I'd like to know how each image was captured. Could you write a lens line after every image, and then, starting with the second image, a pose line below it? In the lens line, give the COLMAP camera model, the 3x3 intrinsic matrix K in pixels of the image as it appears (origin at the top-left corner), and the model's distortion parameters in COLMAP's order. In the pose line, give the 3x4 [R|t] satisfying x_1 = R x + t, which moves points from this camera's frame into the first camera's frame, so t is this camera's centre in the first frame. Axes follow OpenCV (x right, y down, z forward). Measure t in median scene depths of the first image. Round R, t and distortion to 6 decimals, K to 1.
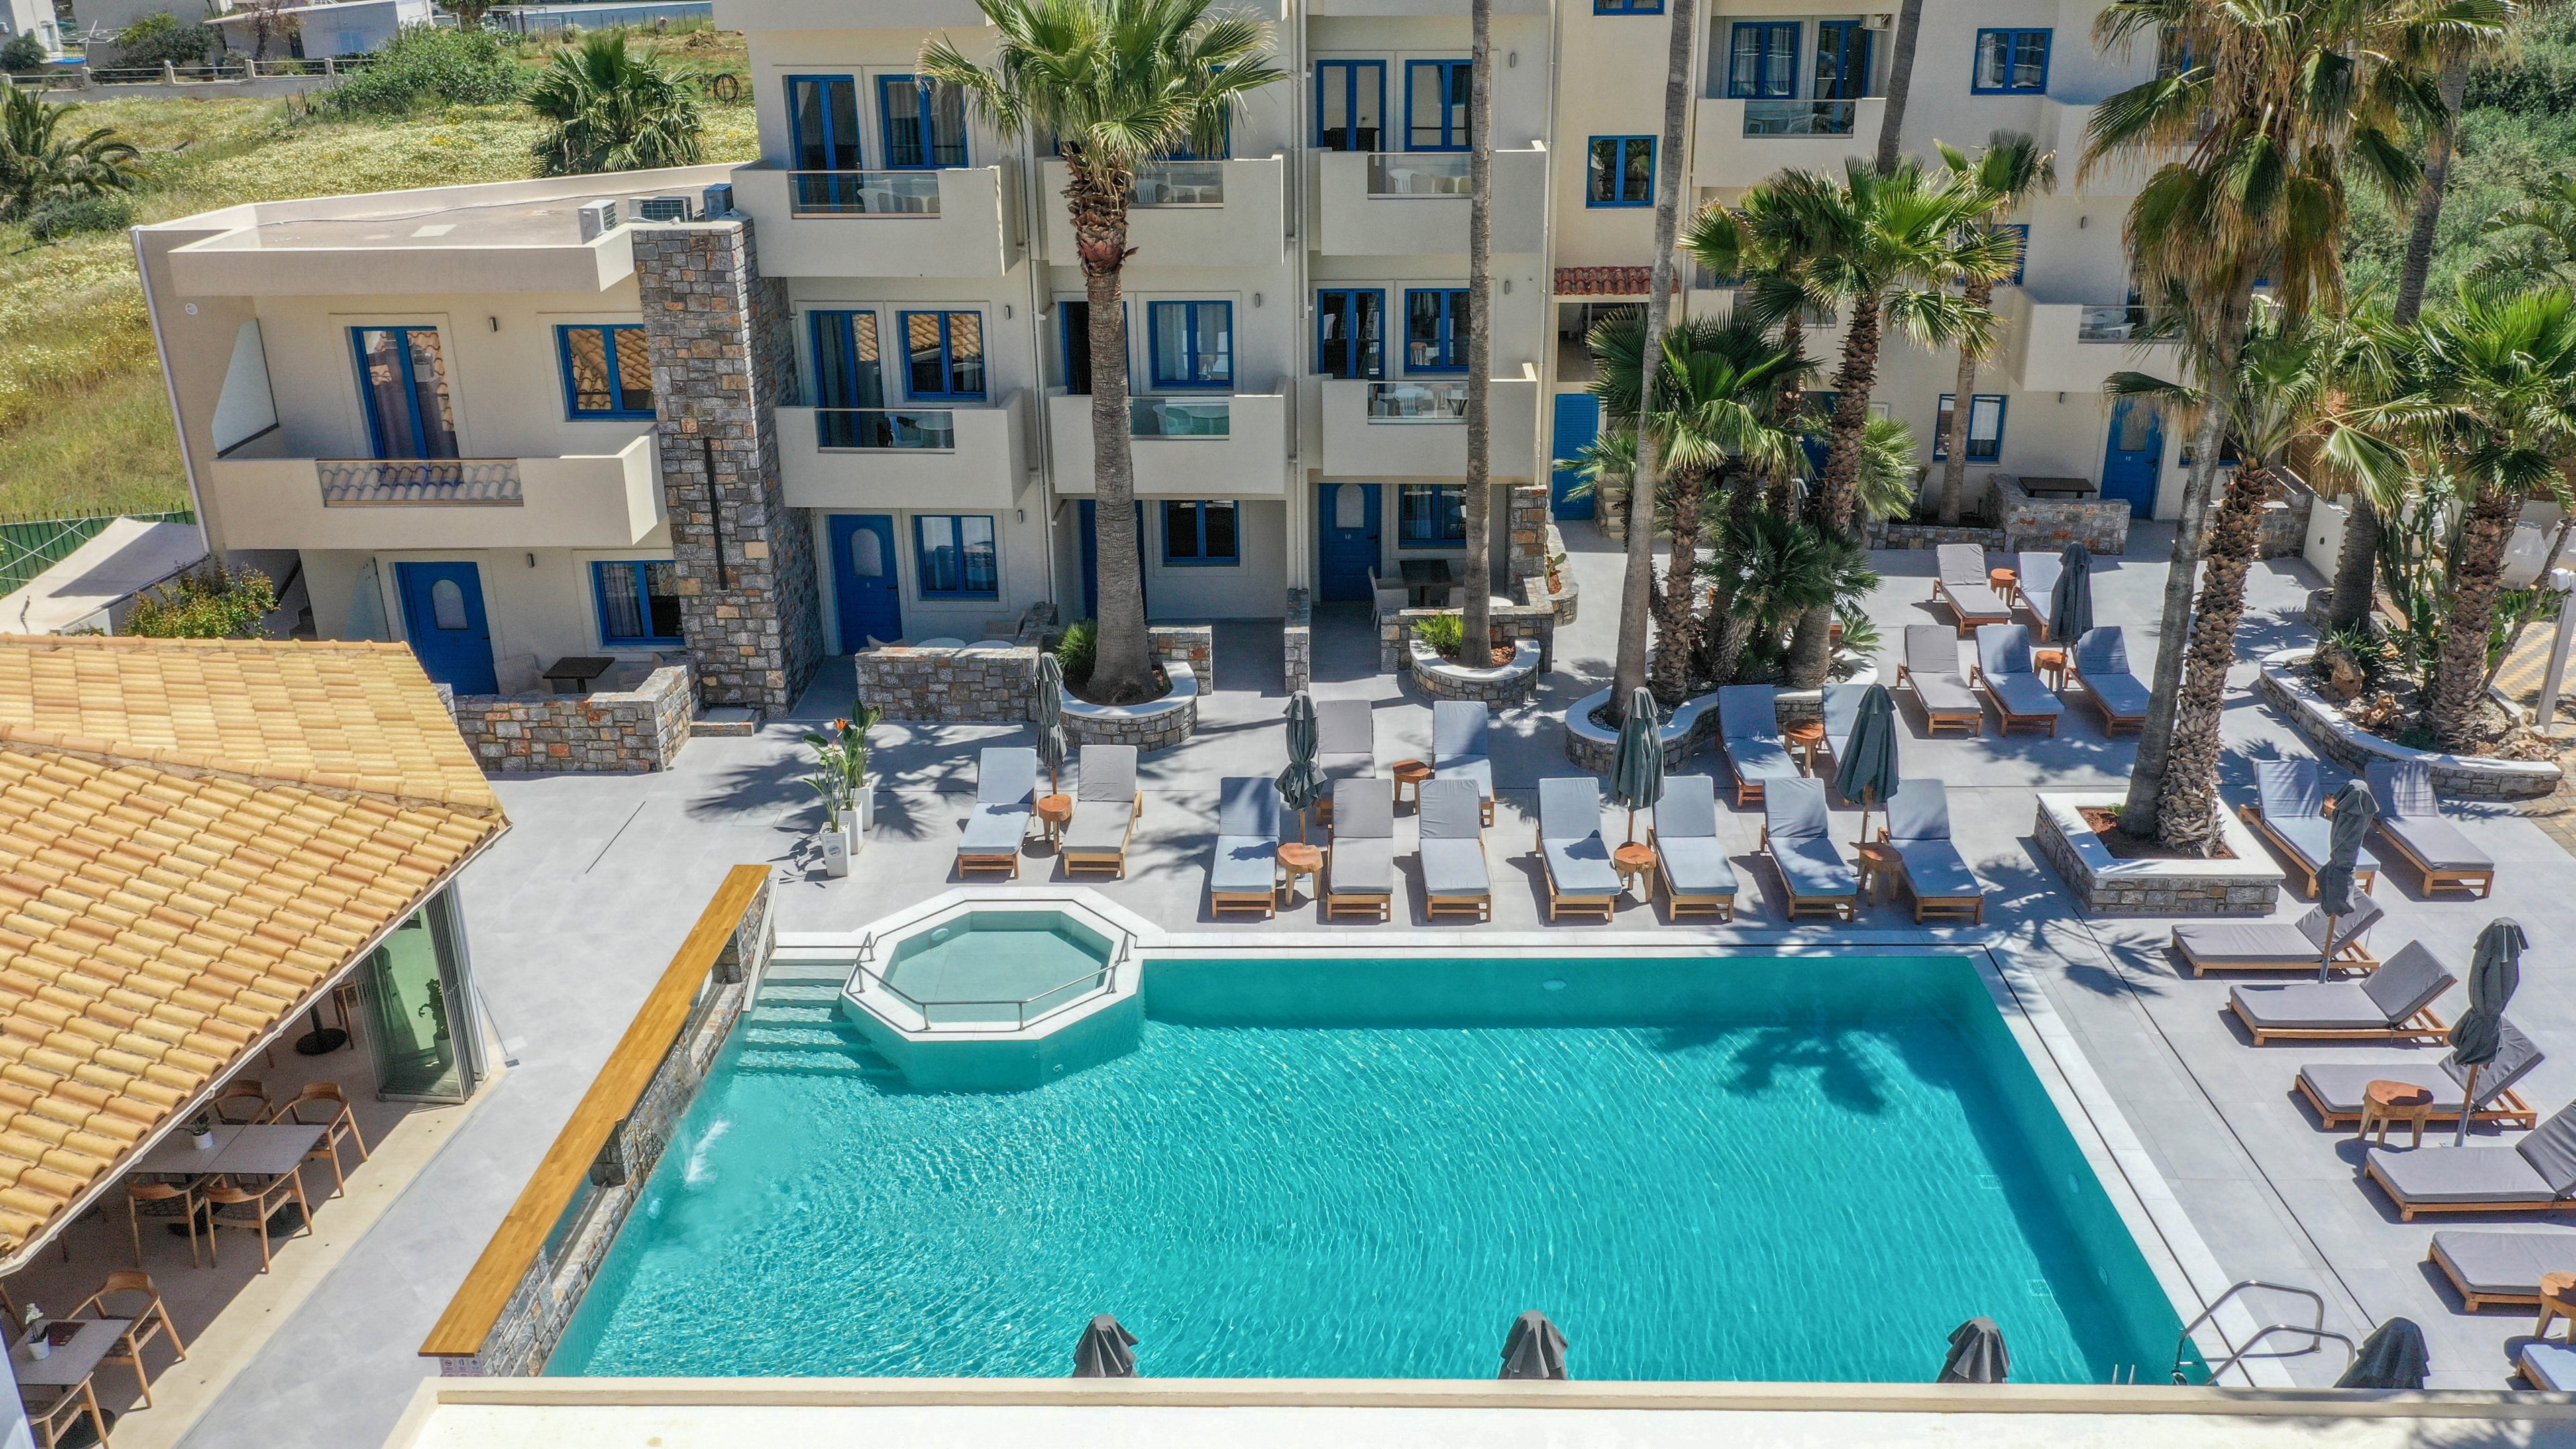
lens RADIAL K [[2028.4, 0, 1288.0], [0, 2028.4, 724.5], [0, 0, 1]] dist [-0.007431, -0.000791]
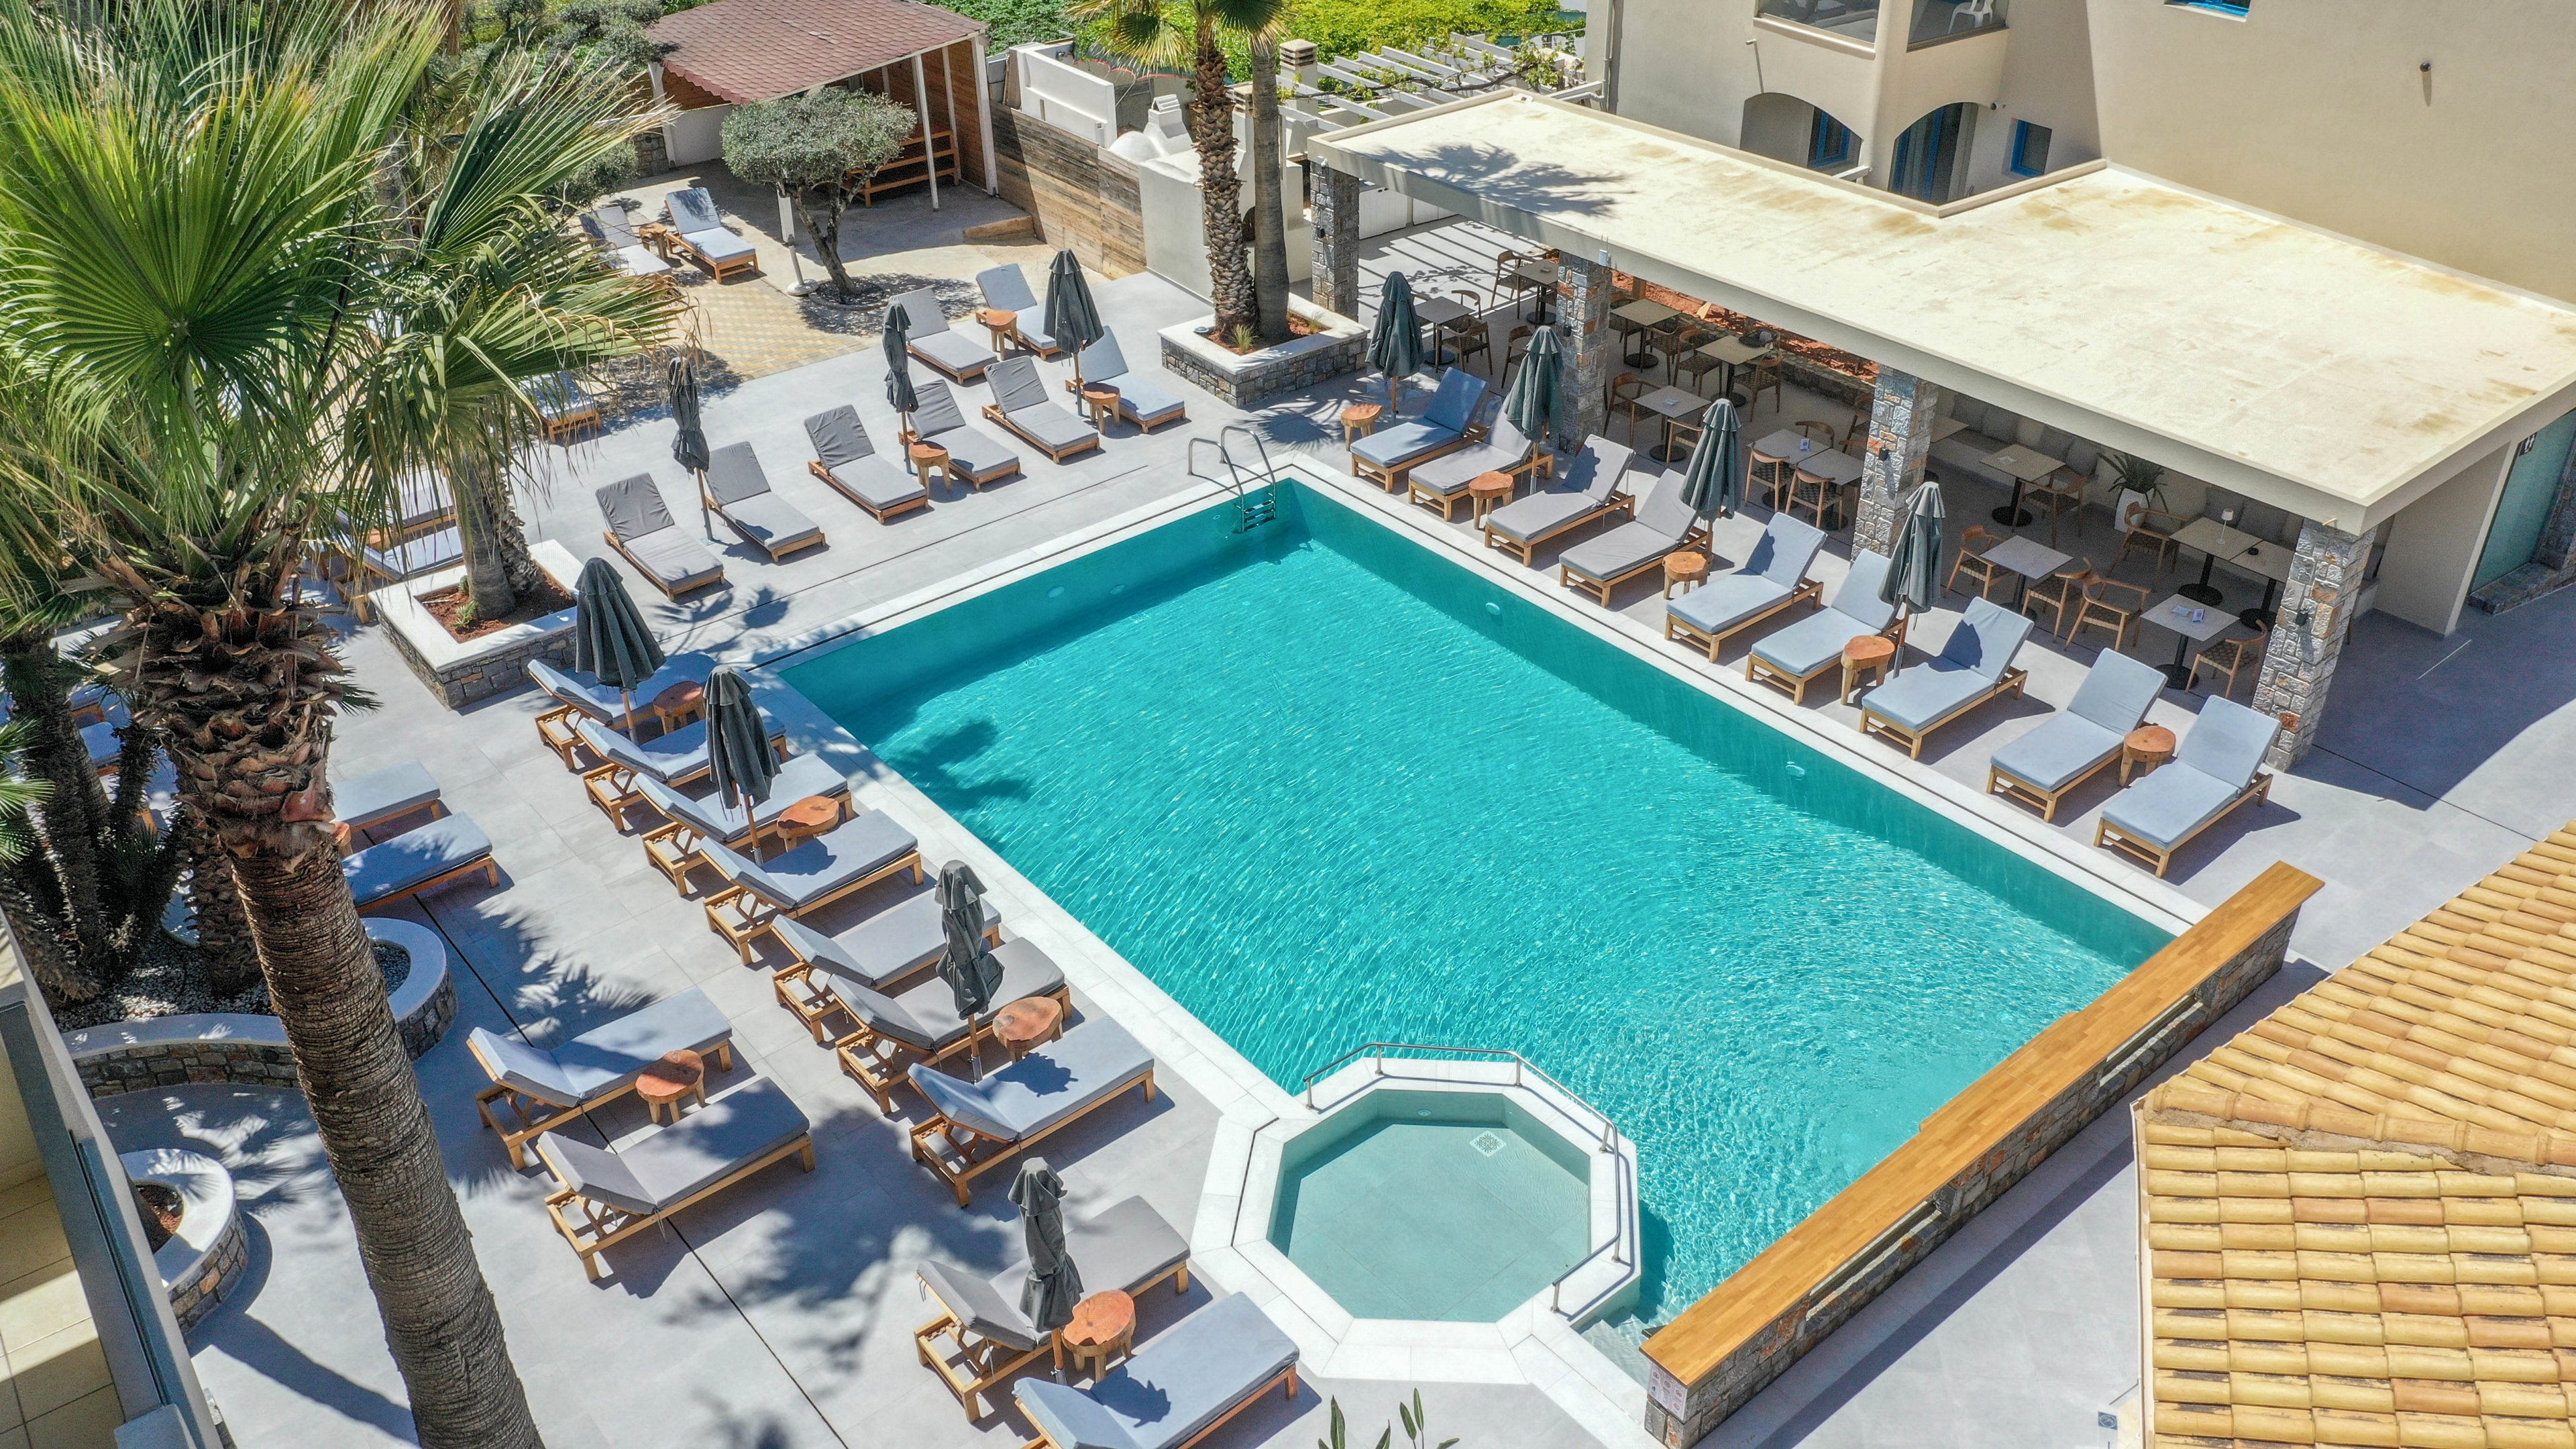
lens RADIAL K [[2028.4, 0, 1288.0], [0, 2028.4, 724.5], [0, 0, 1]] dist [-0.007431, -0.000791]
pose [[-0.653970, -0.401222, 0.641362, -0.501989], [0.301697, 0.639131, 0.707454, -0.515111], [-0.693760, 0.656150, -0.296925, 1.132839]]
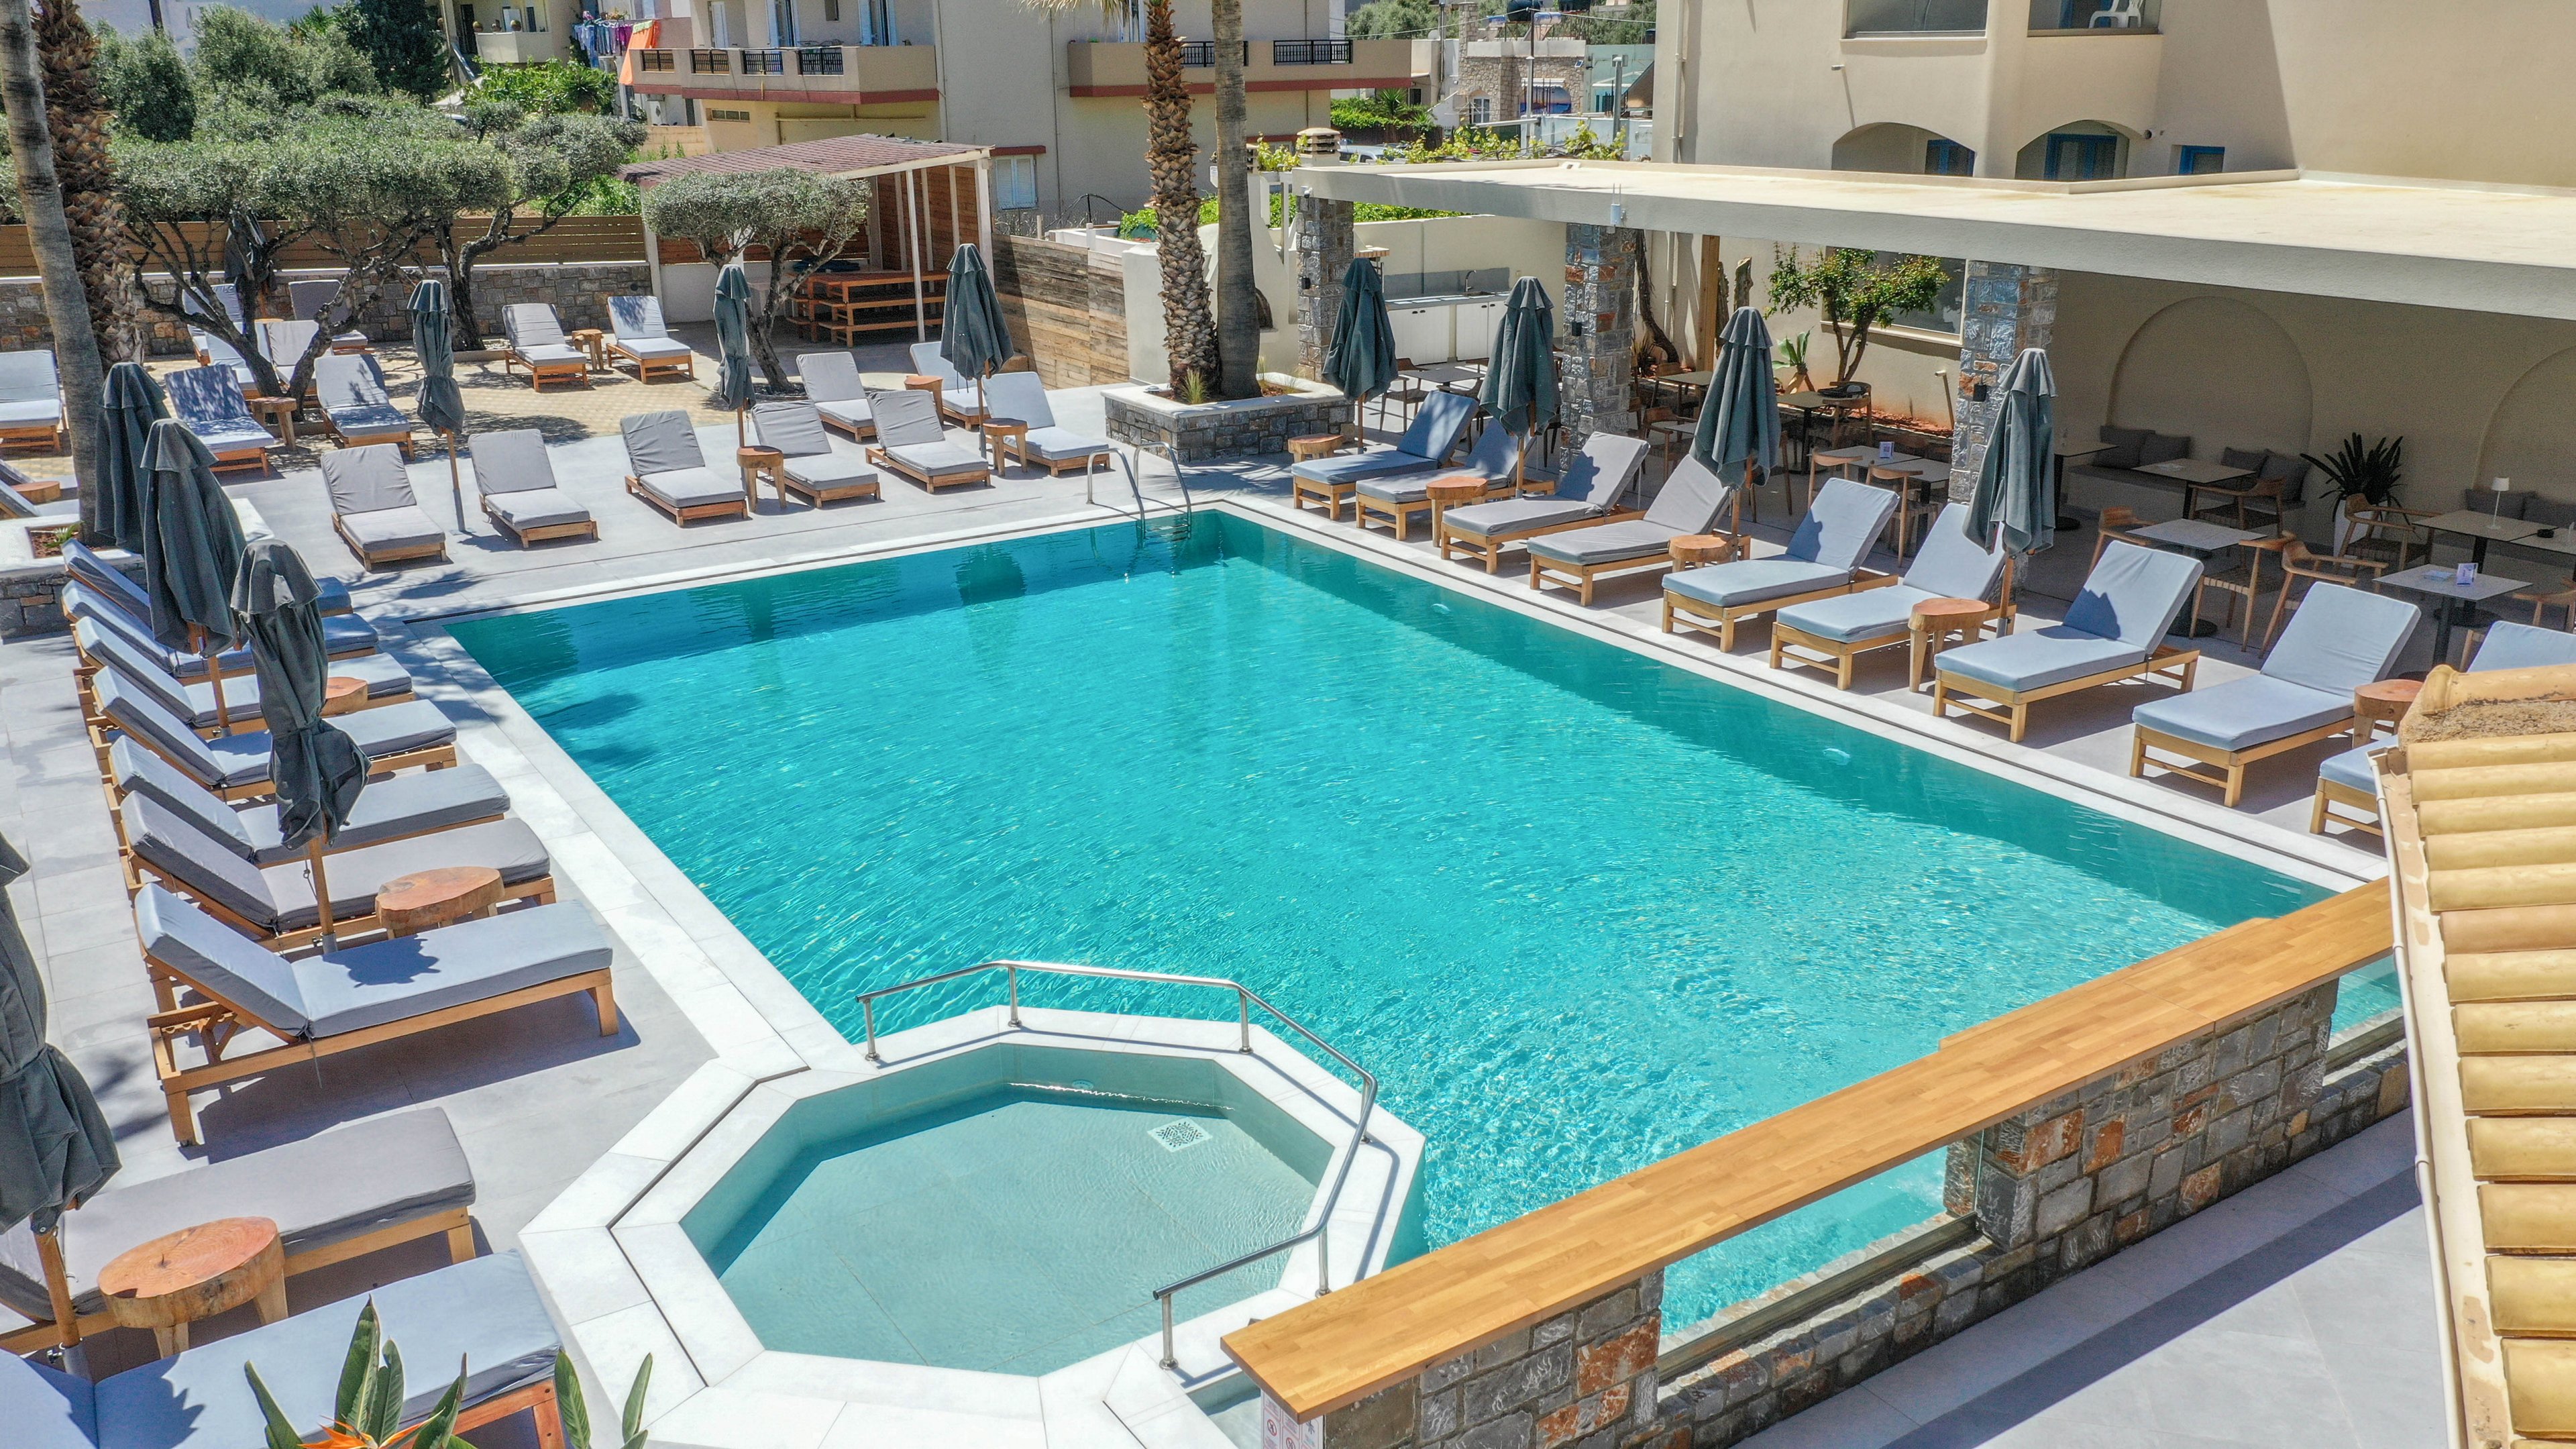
lens RADIAL K [[2028.4, 0, 1288.0], [0, 2028.4, 724.5], [0, 0, 1]] dist [-0.007431, -0.000791]
pose [[-0.563166, -0.257948, 0.785052, -0.446302], [0.323551, 0.805348, 0.496719, -0.117767], [-0.760368, 0.533740, -0.370085, 1.048117]]
